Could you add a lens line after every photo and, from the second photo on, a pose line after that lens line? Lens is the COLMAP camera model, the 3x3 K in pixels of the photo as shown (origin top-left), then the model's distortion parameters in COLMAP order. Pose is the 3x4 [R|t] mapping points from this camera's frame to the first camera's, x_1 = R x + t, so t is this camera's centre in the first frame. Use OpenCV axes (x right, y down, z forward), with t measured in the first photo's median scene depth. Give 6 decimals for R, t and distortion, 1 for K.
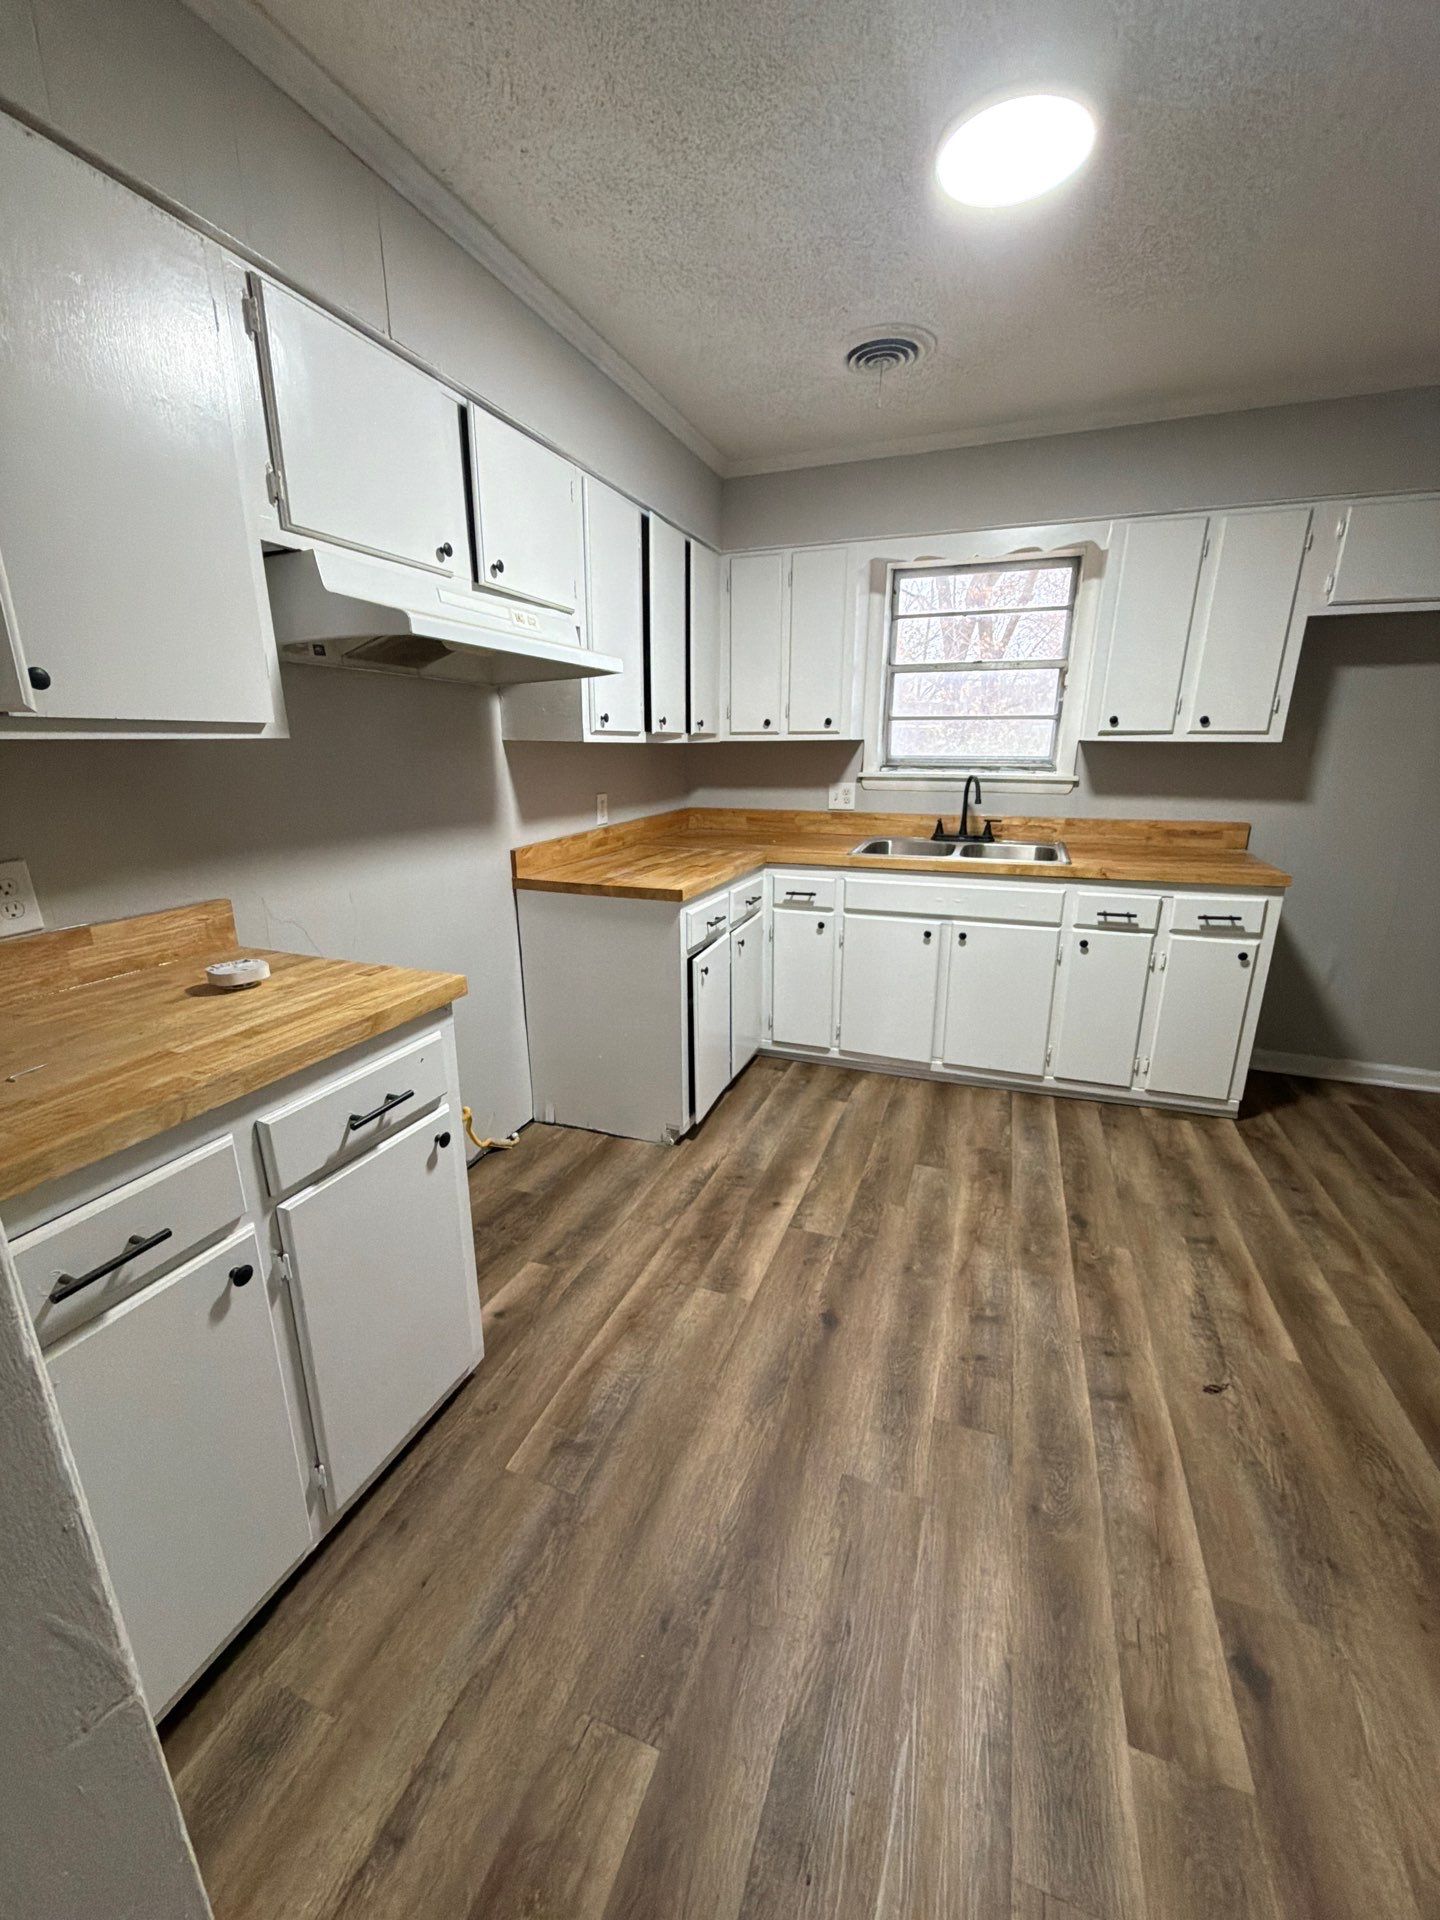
lens RADIAL K [[763.4, 0, 717.9], [0, 763.4, 958.1], [0, 0, 1]] dist [-0.001436, -0.000063]
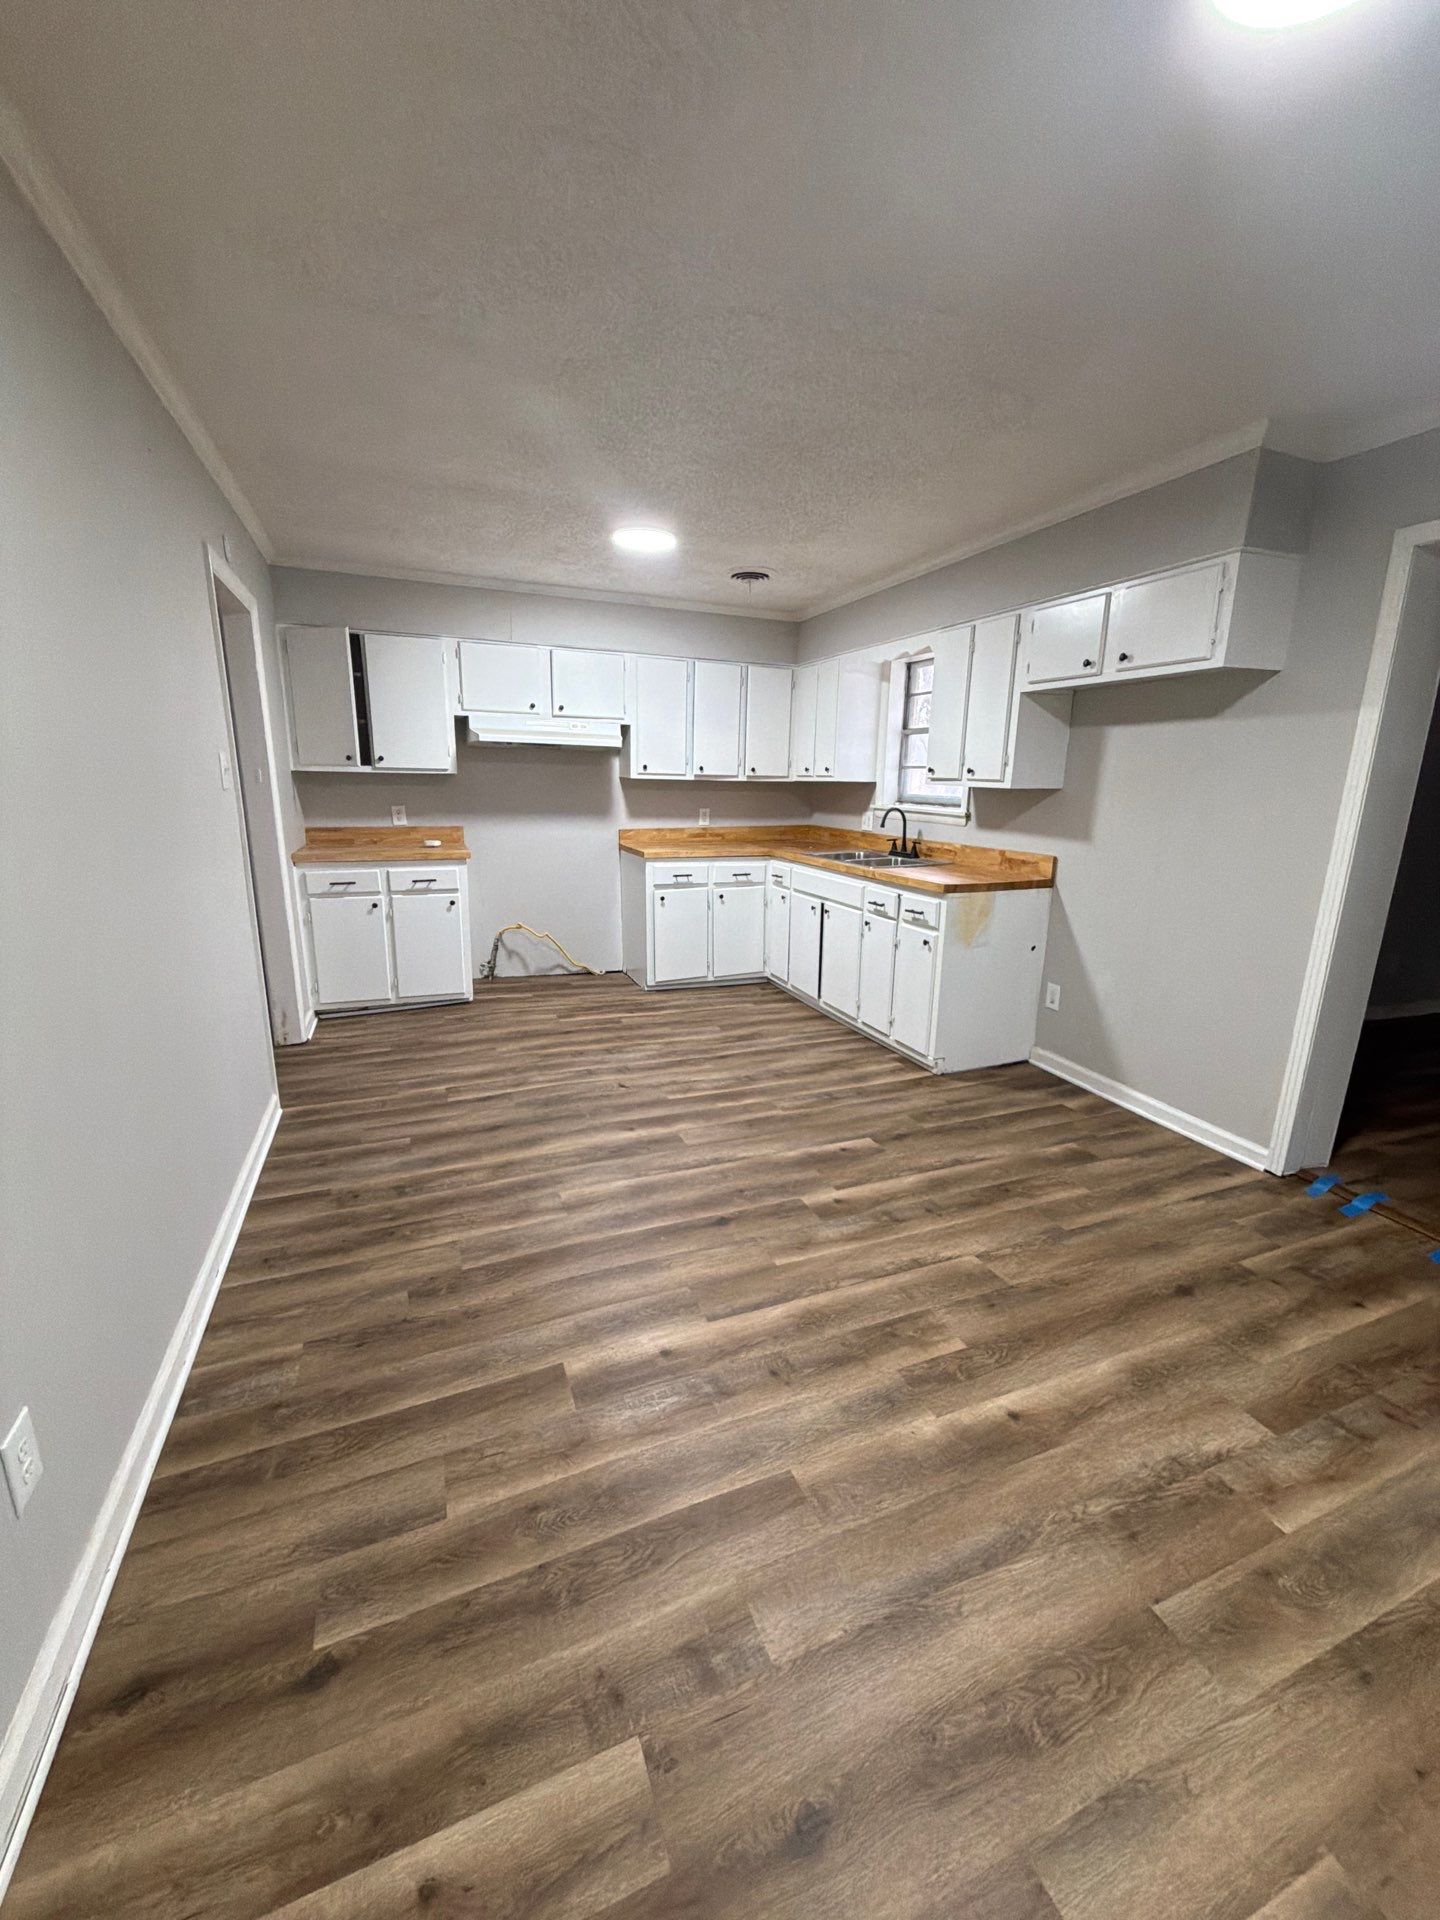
lens RADIAL K [[763.4, 0, 721.1], [0, 763.4, 960.4], [0, 0, 1]] dist [-0.001436, -0.000063]
pose [[0.680351, 0.186417, -0.708782, 1.452751], [-0.220684, 0.974333, 0.044427, 0.050235], [0.698871, 0.126191, 0.704027, -0.210962]]
